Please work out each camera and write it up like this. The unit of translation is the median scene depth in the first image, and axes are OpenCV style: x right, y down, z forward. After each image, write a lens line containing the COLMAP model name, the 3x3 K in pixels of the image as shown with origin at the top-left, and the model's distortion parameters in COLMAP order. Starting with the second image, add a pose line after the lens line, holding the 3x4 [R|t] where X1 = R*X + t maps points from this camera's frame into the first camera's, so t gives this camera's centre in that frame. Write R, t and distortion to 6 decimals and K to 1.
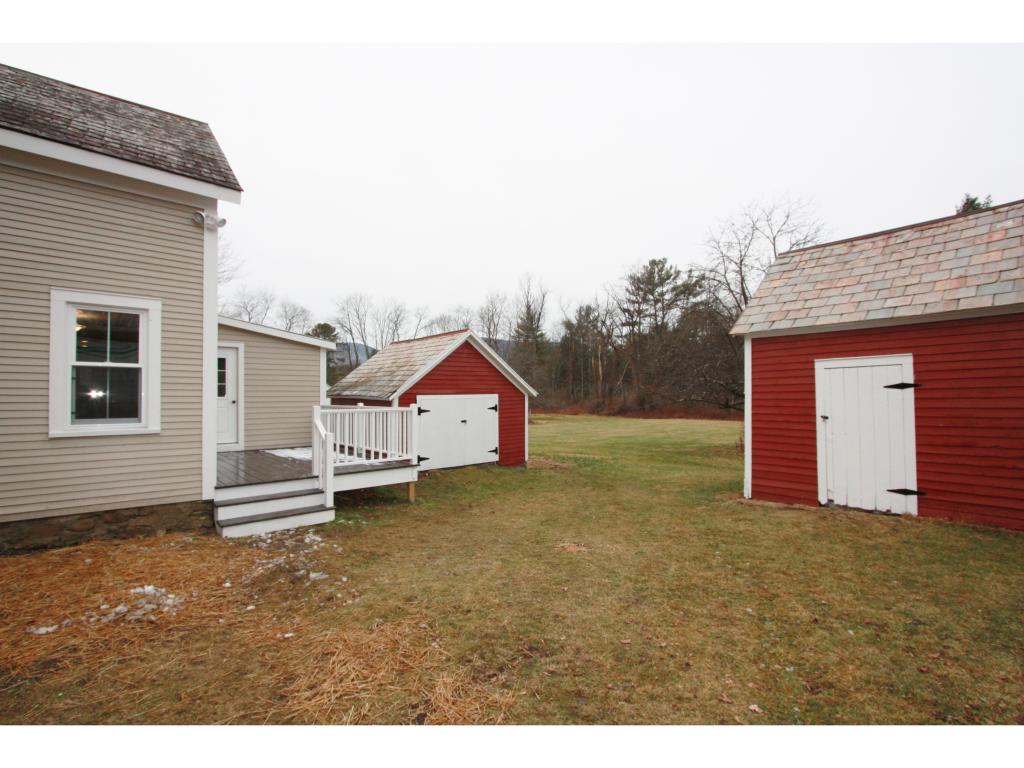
lens RADIAL K [[484.9, 0, 512.0], [0, 484.9, 384.0], [0, 0, 1]] dist [0.000165, 0.000009]
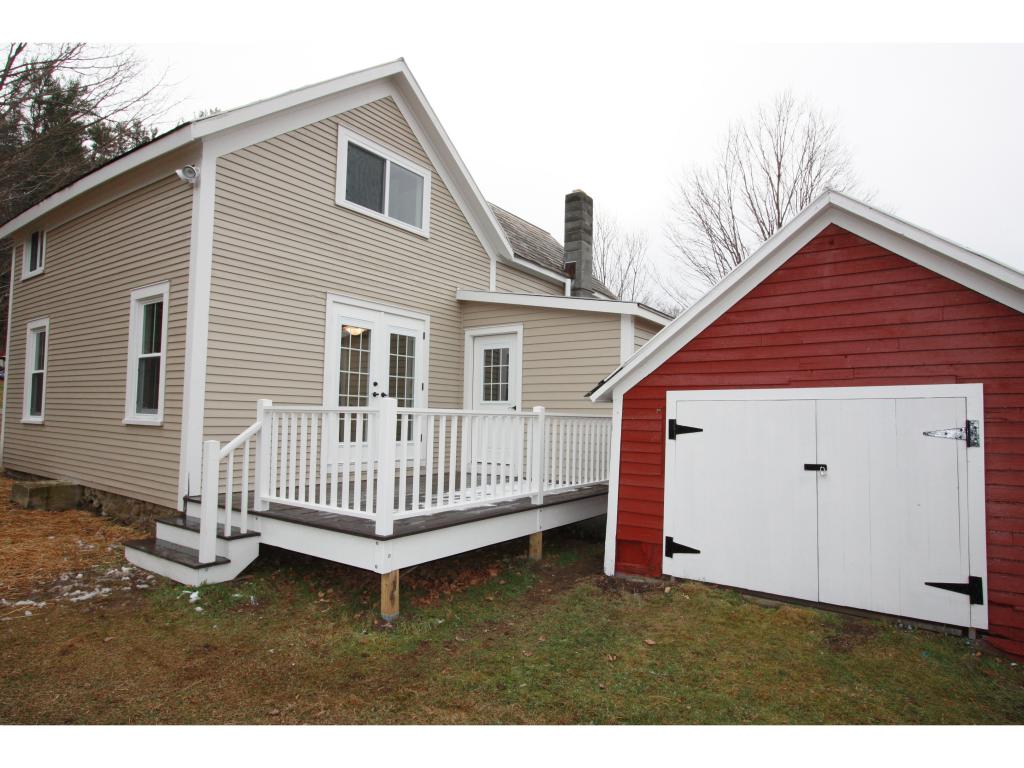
lens RADIAL K [[585.9, 0, 512.0], [0, 585.9, 384.0], [0, 0, 1]] dist [-0.006726, 0.000437]
pose [[0.217057, -0.046327, -0.975059, 0.266593], [0.002599, 0.998897, -0.046881, 0.040953], [0.976156, 0.007642, 0.216938, 0.758743]]
